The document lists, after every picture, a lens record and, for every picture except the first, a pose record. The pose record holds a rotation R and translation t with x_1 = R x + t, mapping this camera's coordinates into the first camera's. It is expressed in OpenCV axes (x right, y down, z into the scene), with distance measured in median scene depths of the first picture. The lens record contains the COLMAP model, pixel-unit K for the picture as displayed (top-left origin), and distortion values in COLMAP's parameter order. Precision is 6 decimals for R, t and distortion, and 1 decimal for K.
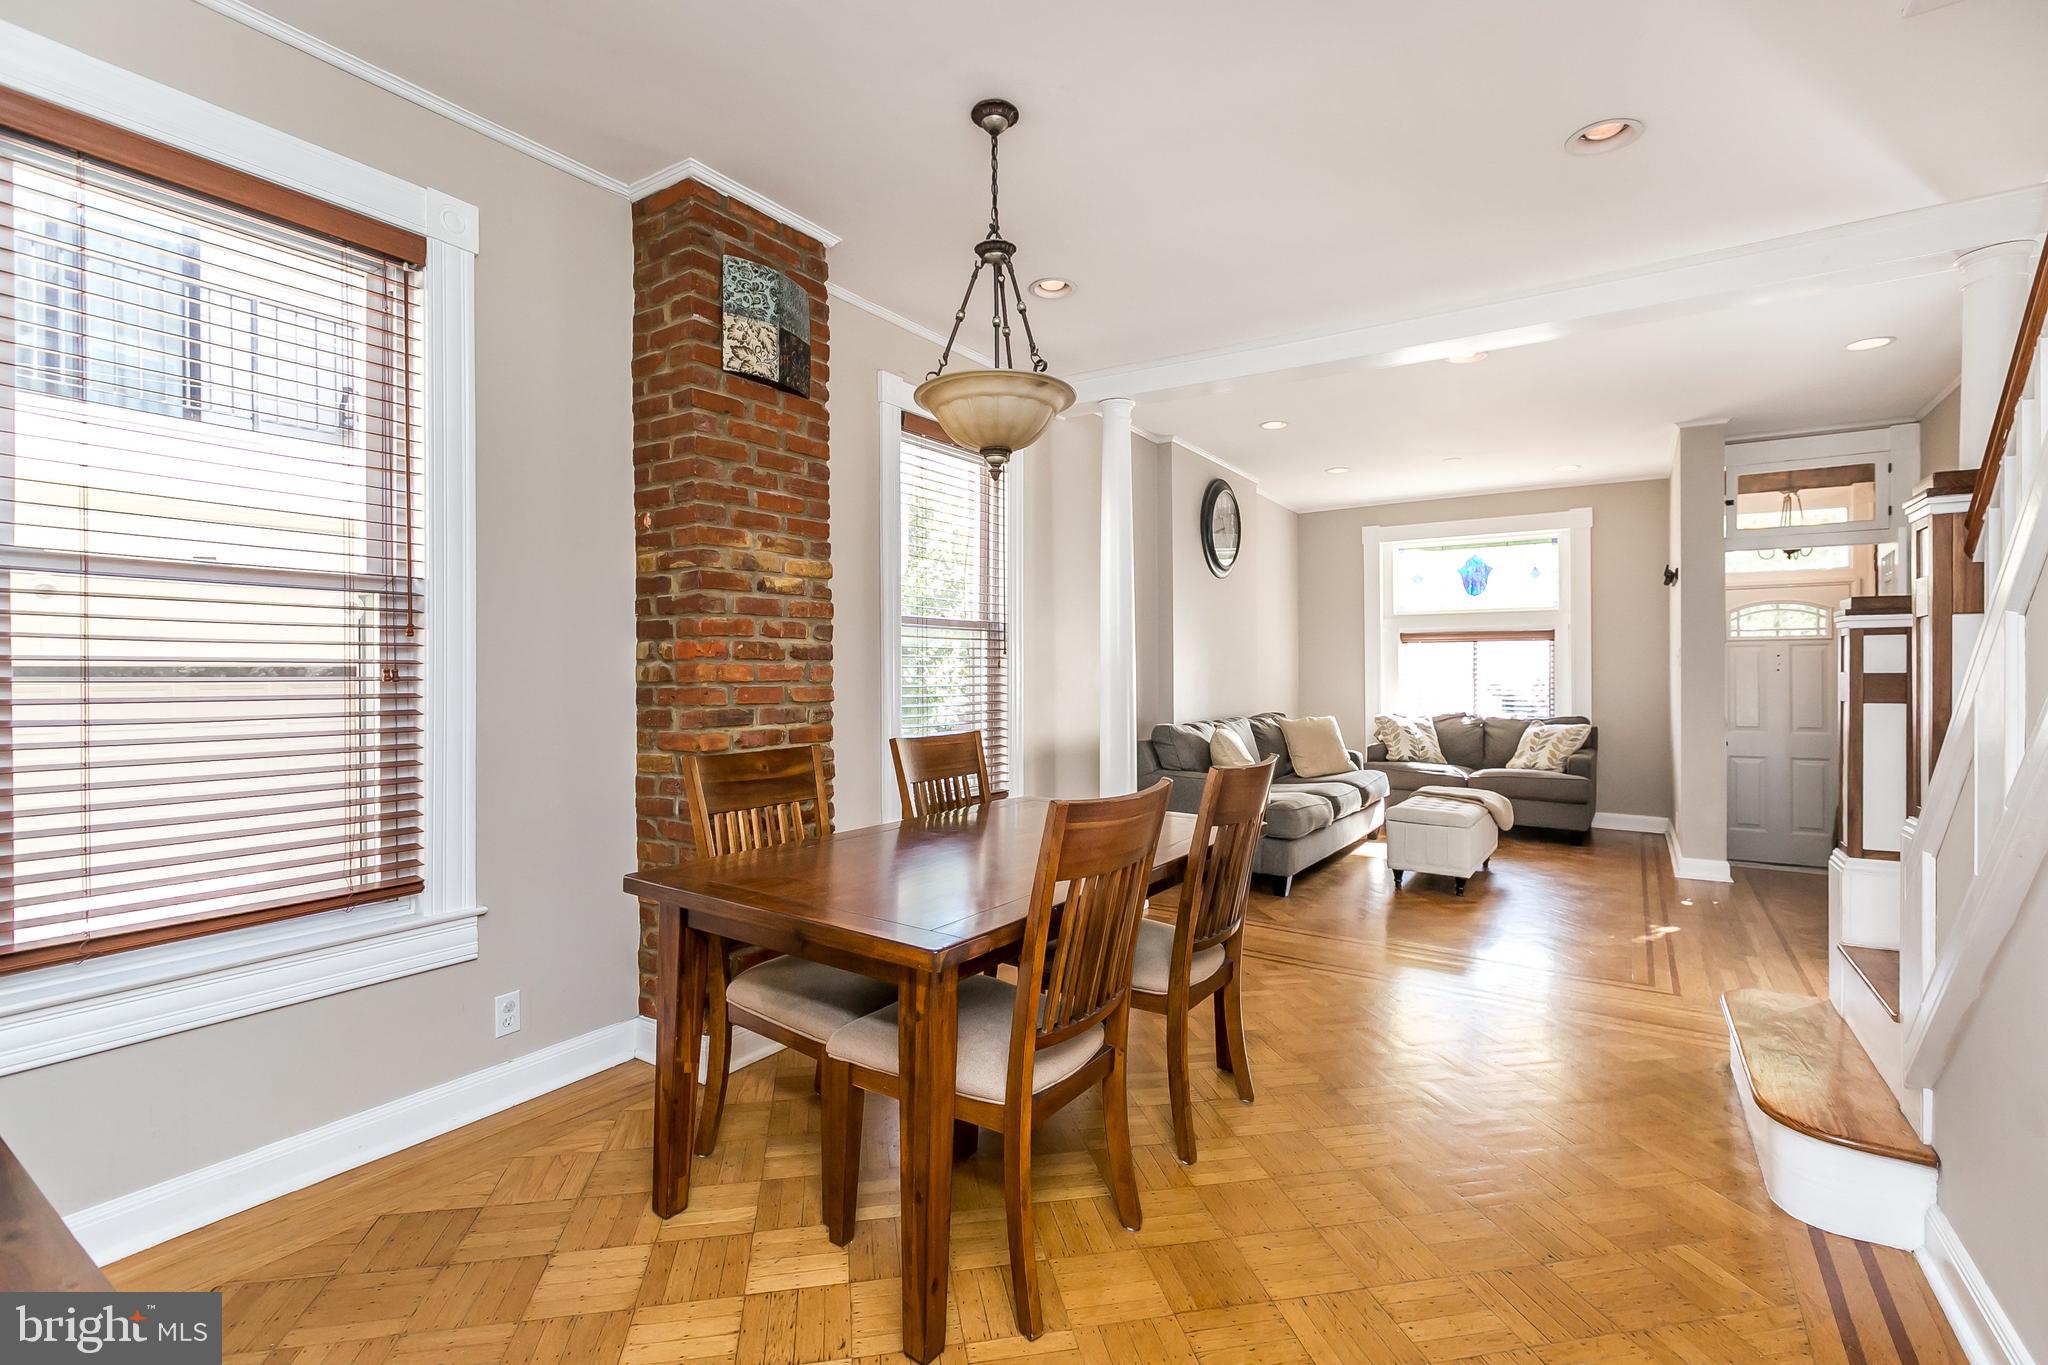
lens RADIAL K [[909.9, 0, 1019.8], [0, 909.9, 673.6], [0, 0, 1]] dist [0.000109, -0.000236]
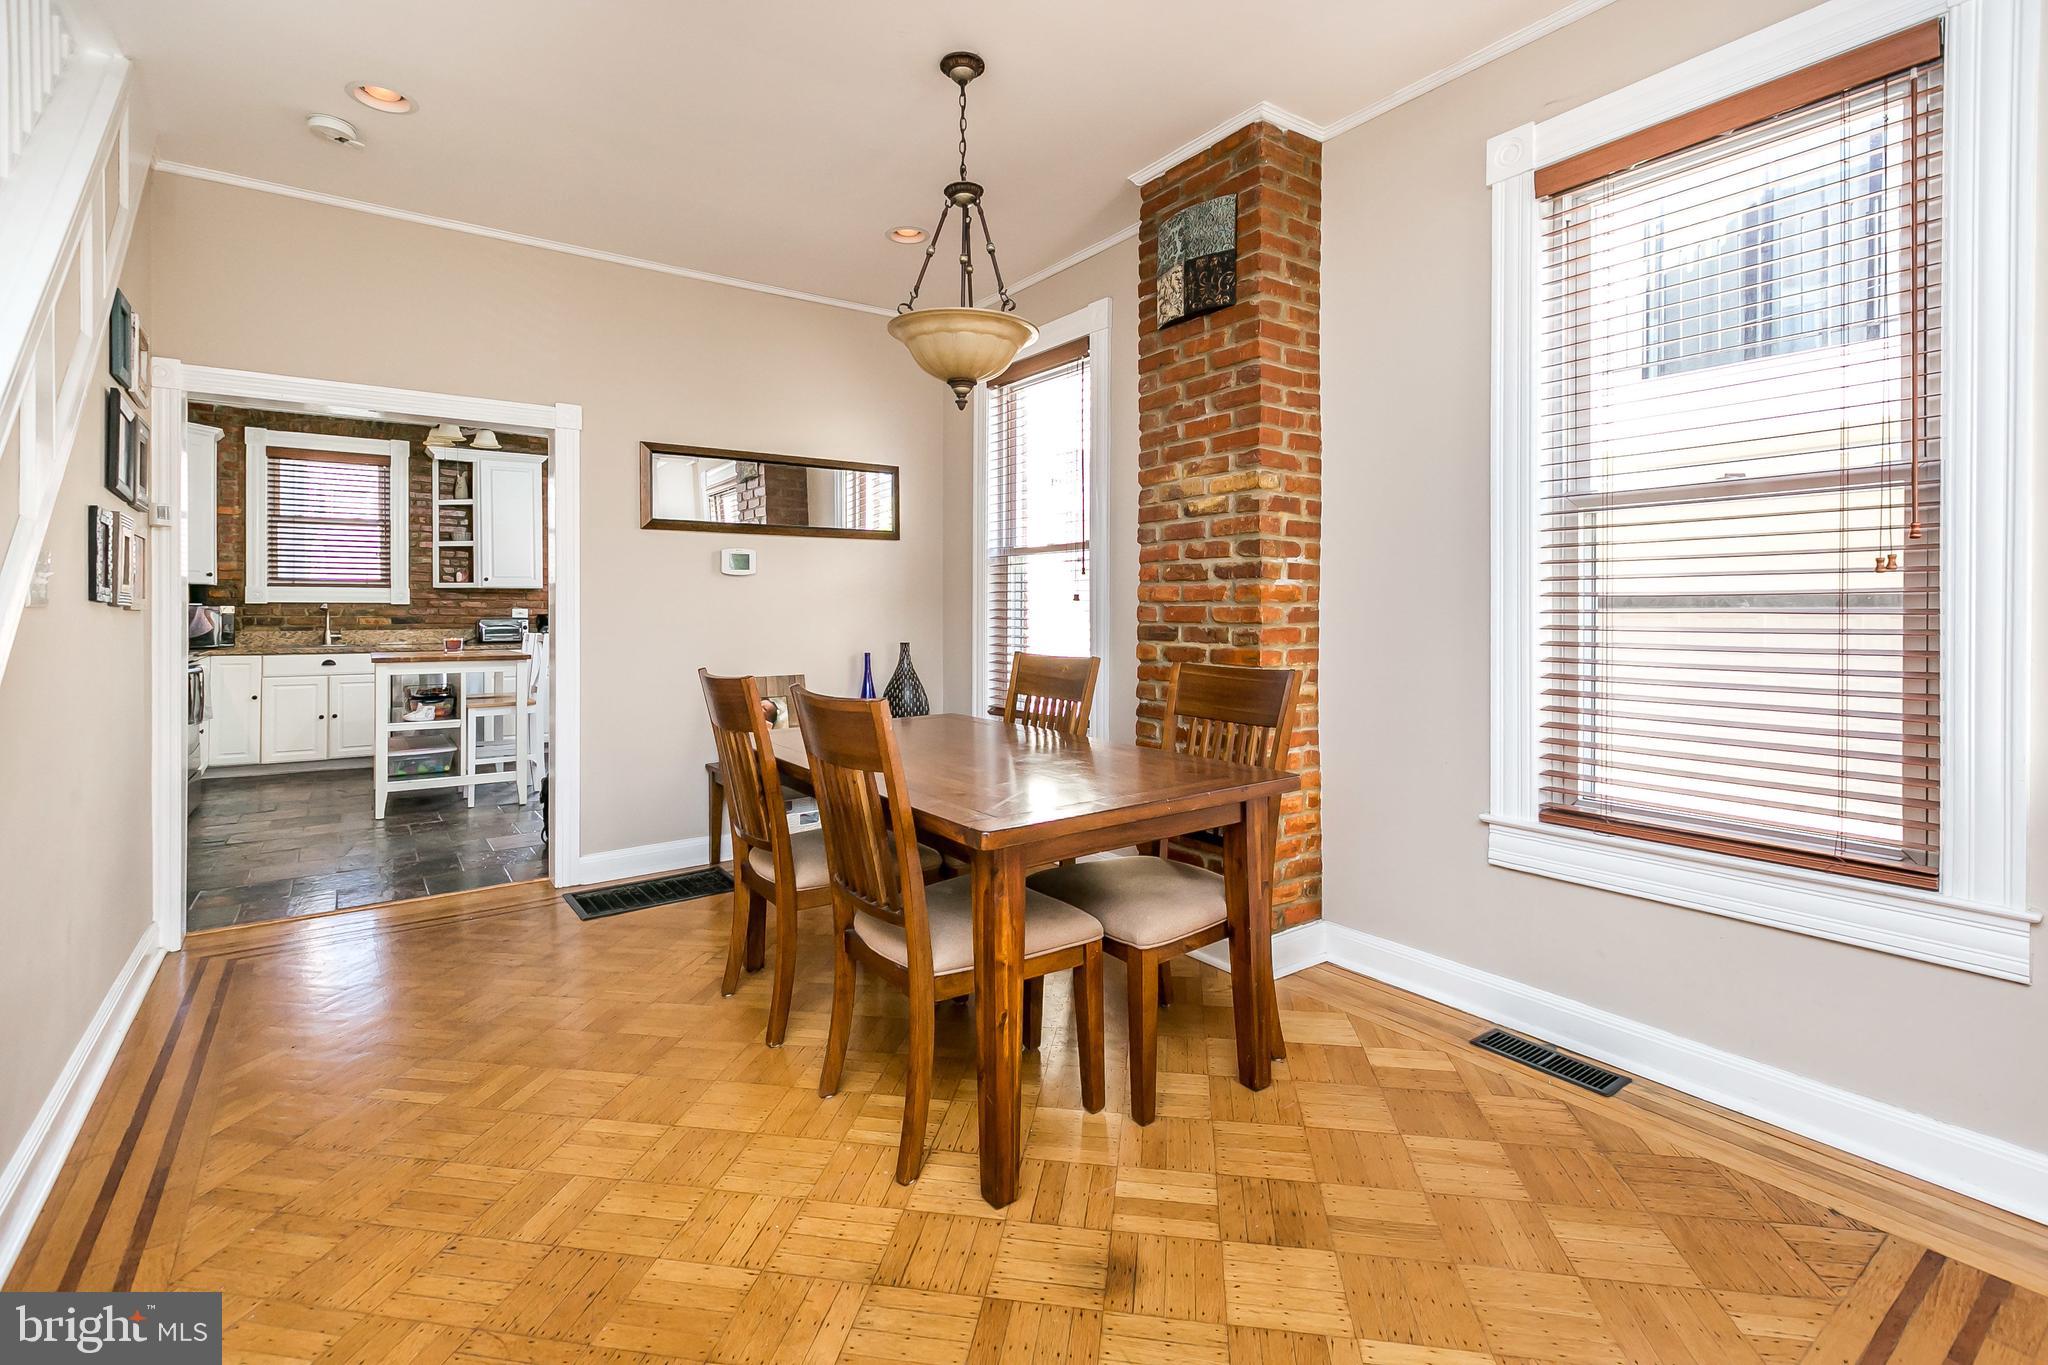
lens RADIAL K [[932.0, 0, 1017.9], [0, 932.0, 607.5], [0, 0, 1]] dist [0.000942, 0.000177]
pose [[-0.349084, -0.003566, -0.937085, 0.800631], [-0.002651, 0.999993, -0.002818, 0.019568], [0.937088, 0.001500, -0.349091, 1.189008]]
